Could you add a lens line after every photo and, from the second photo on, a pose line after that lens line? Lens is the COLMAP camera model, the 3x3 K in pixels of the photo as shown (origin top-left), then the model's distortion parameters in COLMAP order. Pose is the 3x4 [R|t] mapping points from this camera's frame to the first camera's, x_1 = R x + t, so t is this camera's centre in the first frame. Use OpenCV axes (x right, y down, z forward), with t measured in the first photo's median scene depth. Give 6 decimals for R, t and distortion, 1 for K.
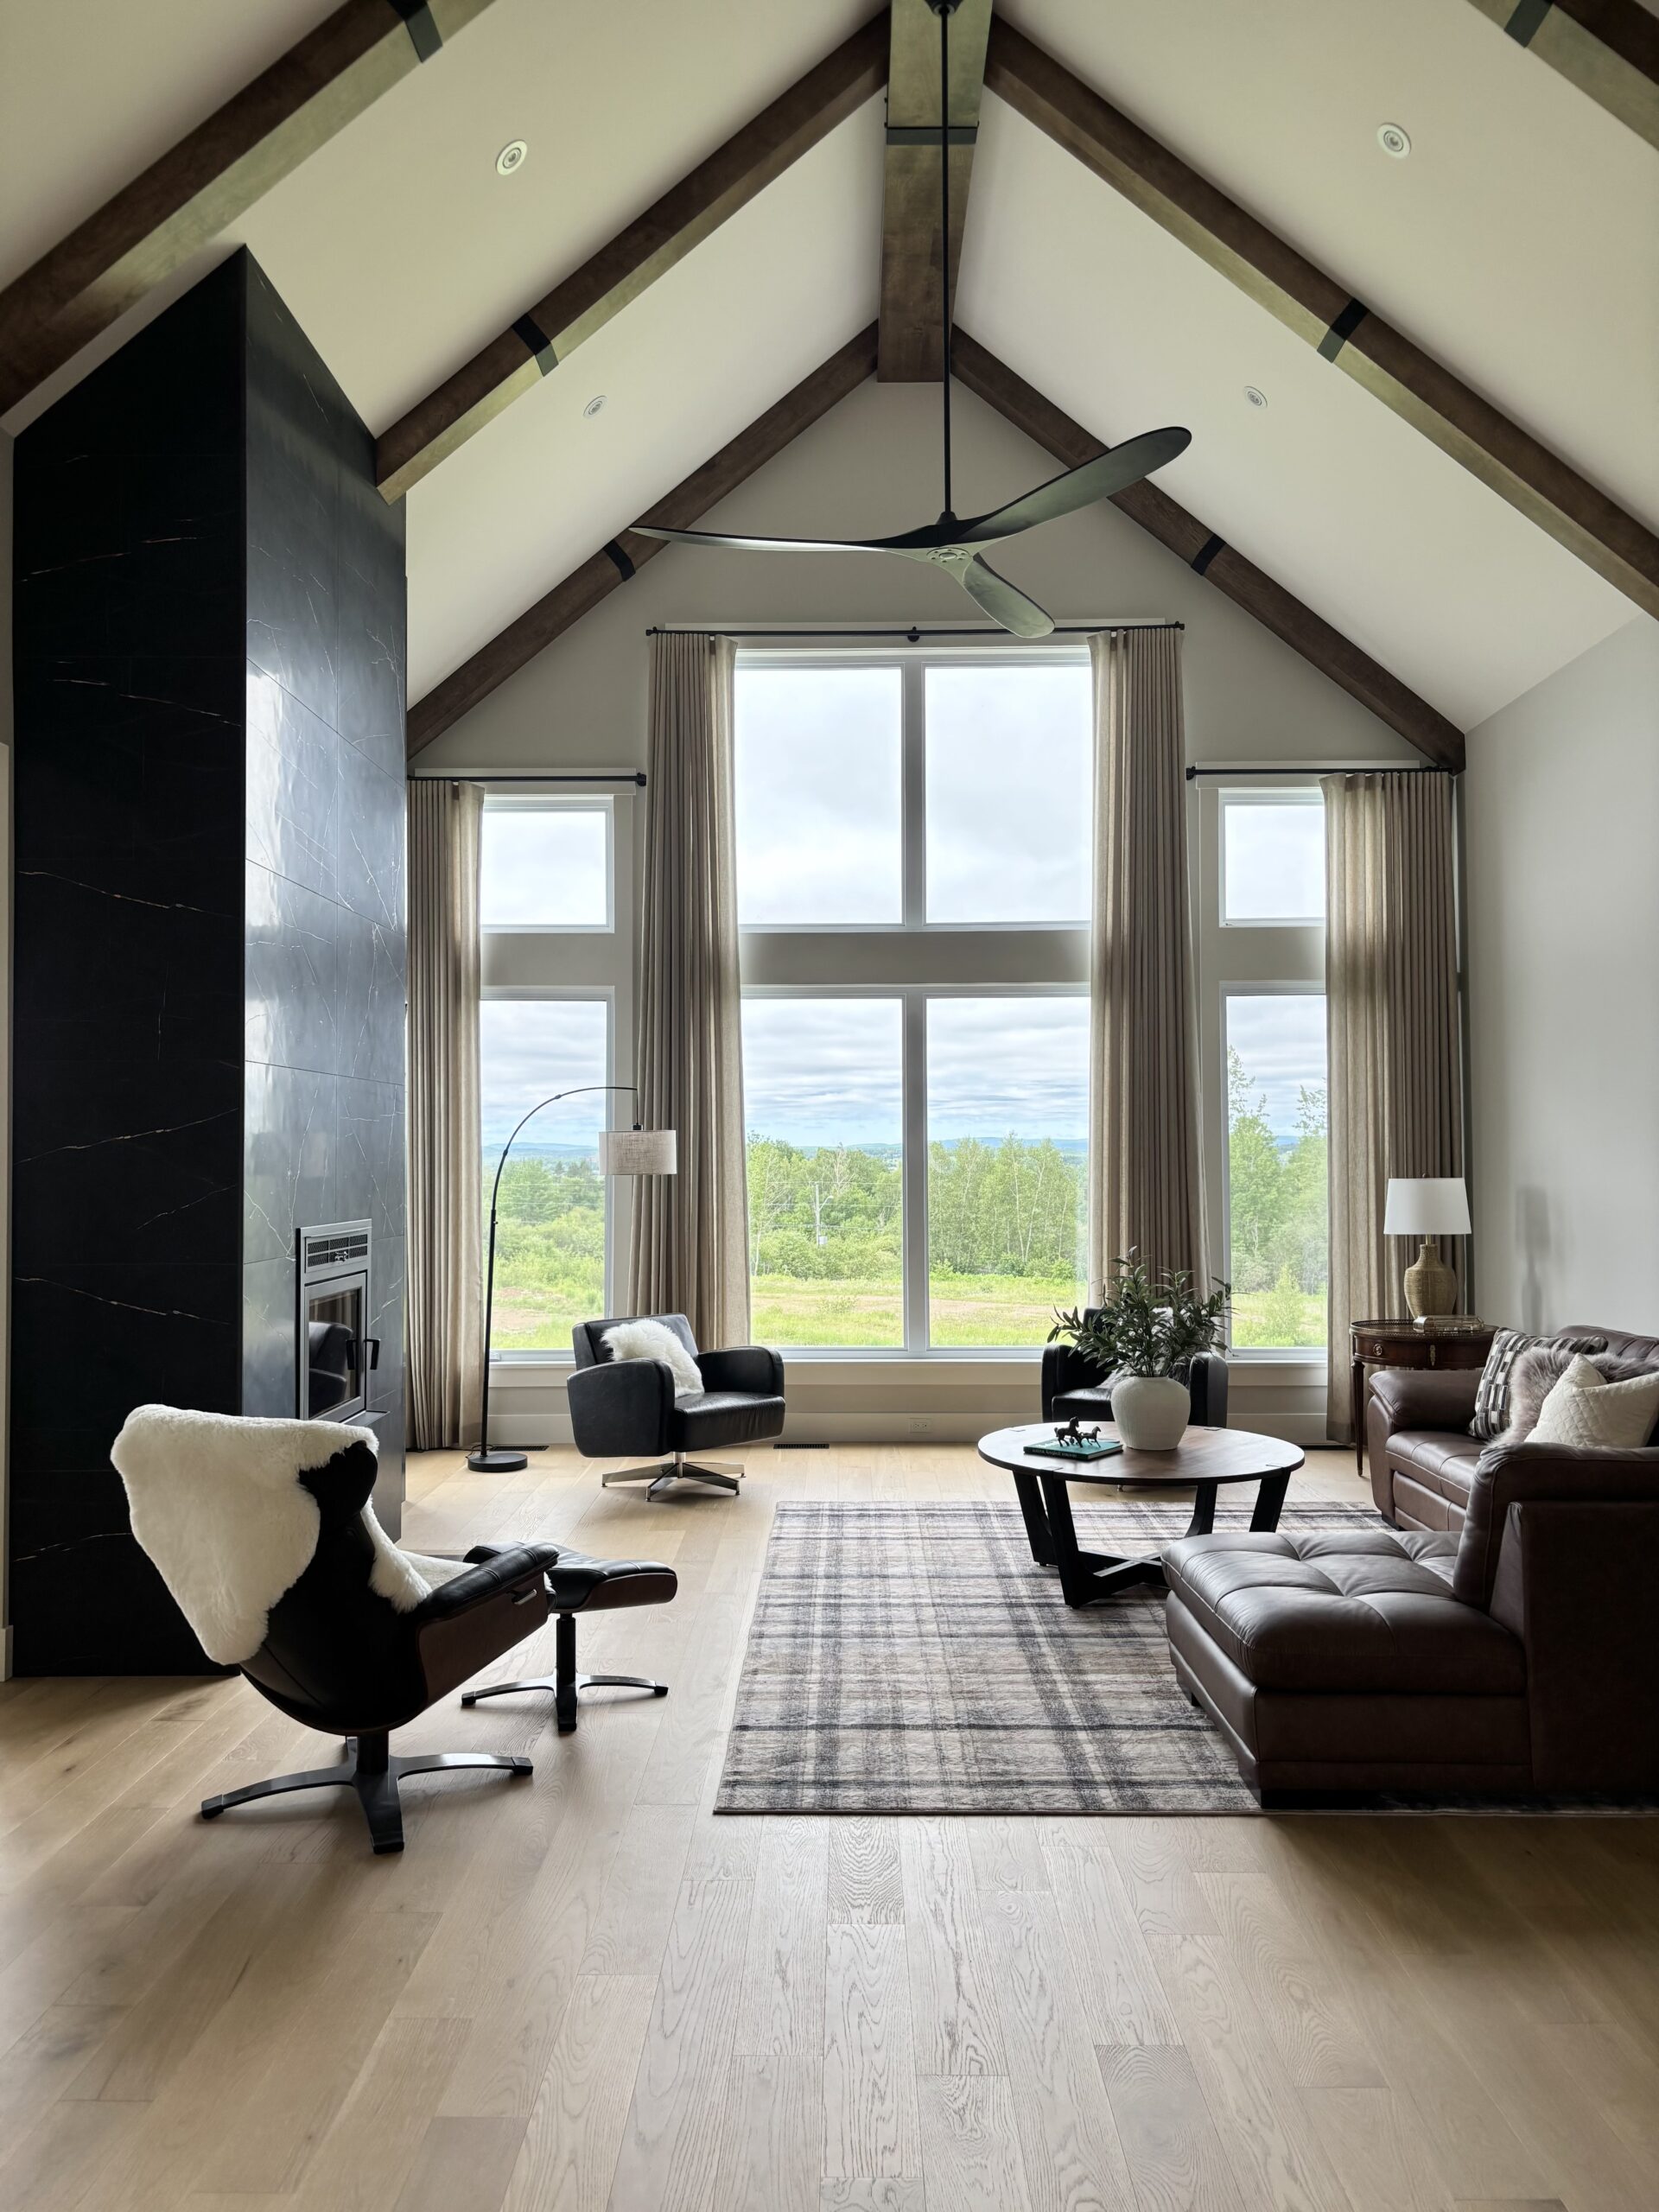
lens RADIAL K [[1672.0, 0, 829.5], [0, 1672.0, 1106.0], [0, 0, 1]] dist [0.044663, -0.046923]
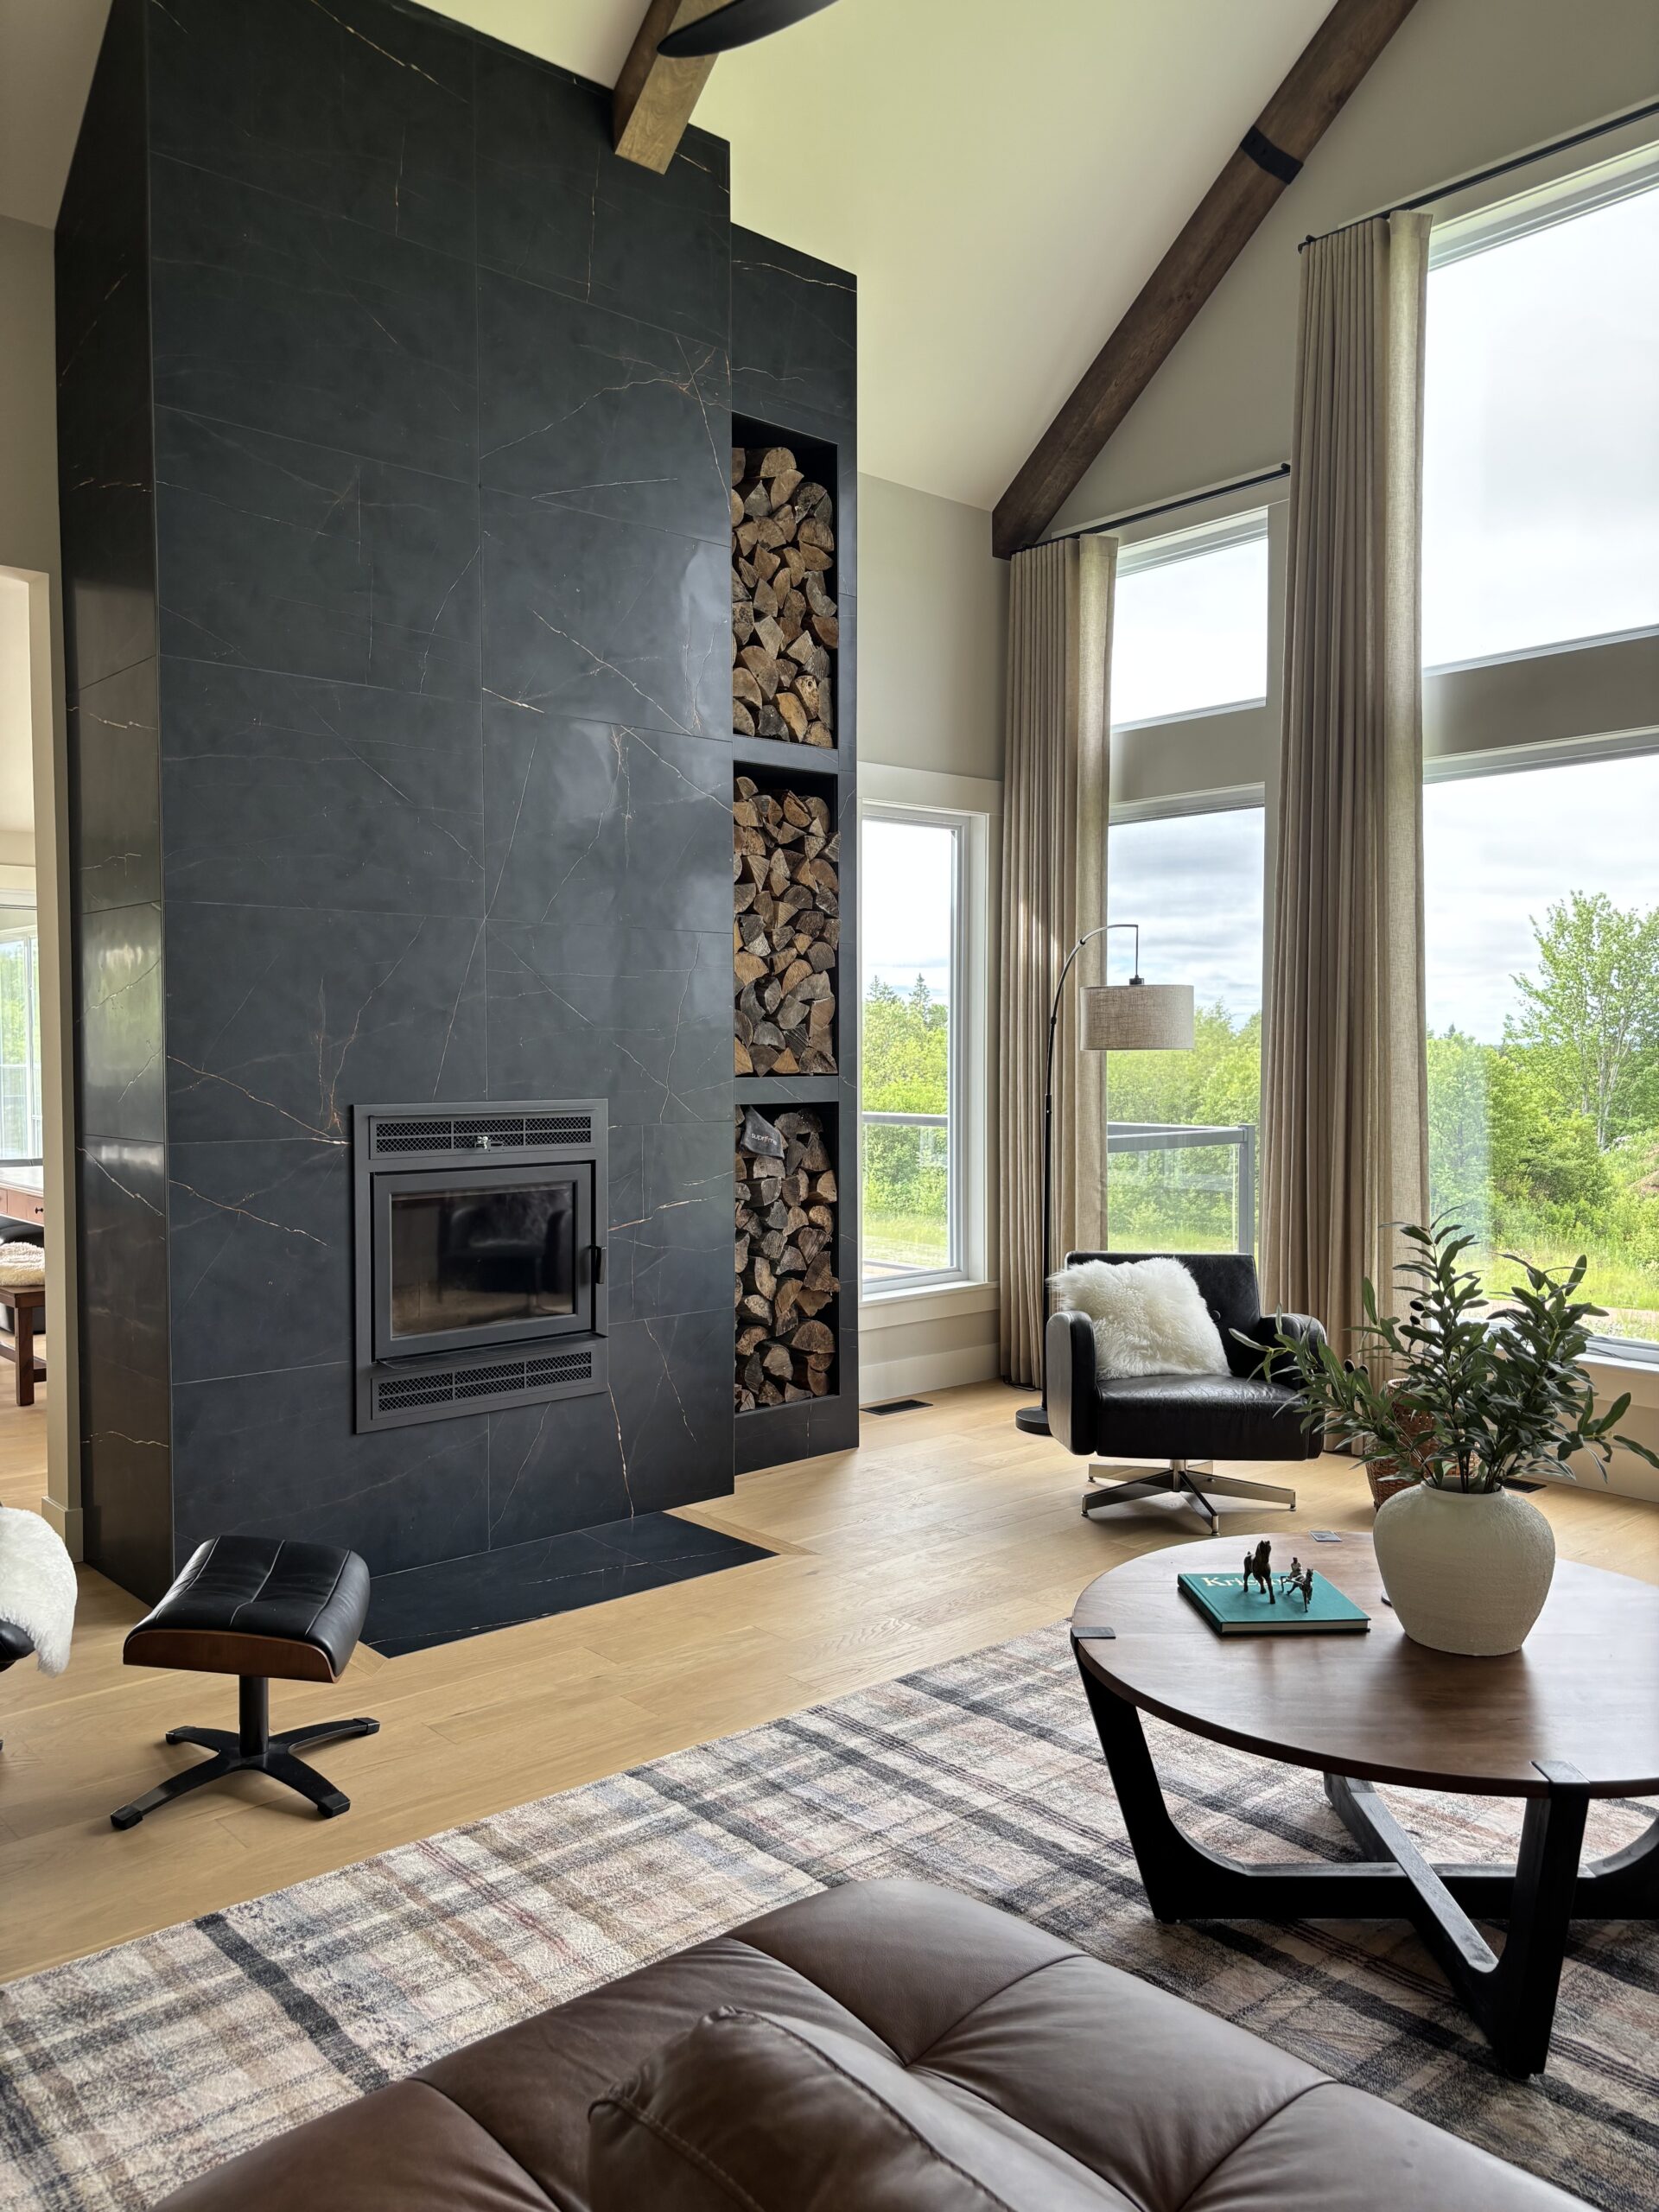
lens RADIAL K [[1672.0, 0, 829.5], [0, 1672.0, 1106.0], [0, 0, 1]] dist [0.044663, -0.046923]
pose [[0.672777, 0.033340, -0.739094, 0.456942], [0.019370, 0.997848, 0.062645, 0.026500], [0.739592, -0.056462, 0.670683, 0.627302]]
